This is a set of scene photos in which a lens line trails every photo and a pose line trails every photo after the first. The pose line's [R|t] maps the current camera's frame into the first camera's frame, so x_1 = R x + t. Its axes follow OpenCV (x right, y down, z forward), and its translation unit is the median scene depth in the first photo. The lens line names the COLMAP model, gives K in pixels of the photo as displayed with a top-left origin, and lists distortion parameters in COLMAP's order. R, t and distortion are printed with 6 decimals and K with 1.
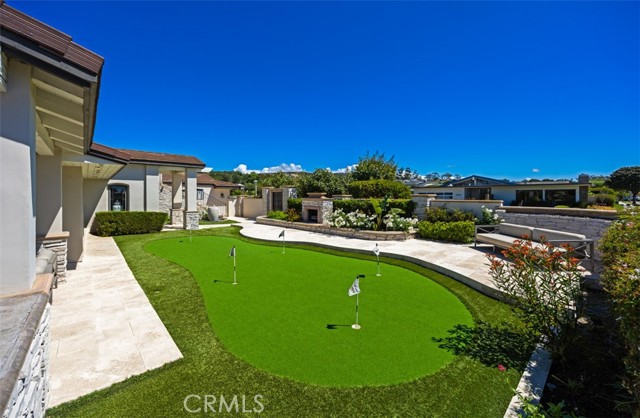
lens RADIAL K [[261.5, 0, 316.3], [0, 261.5, 196.5], [0, 0, 1]] dist [0.001027, 0.000035]
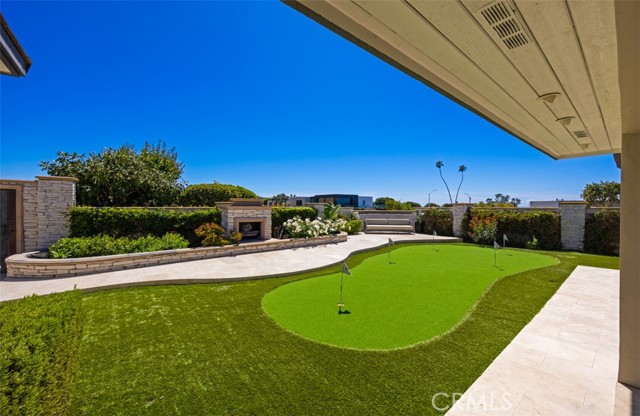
lens RADIAL K [[261.5, 0, 318.4], [0, 261.5, 207.6], [0, 0, 1]] dist [0.001027, 0.000035]
pose [[0.031318, -0.004246, 0.999500, -0.612450], [-0.003241, 0.999985, 0.004349, 0.006182], [-0.999504, -0.003376, 0.031304, 0.678510]]
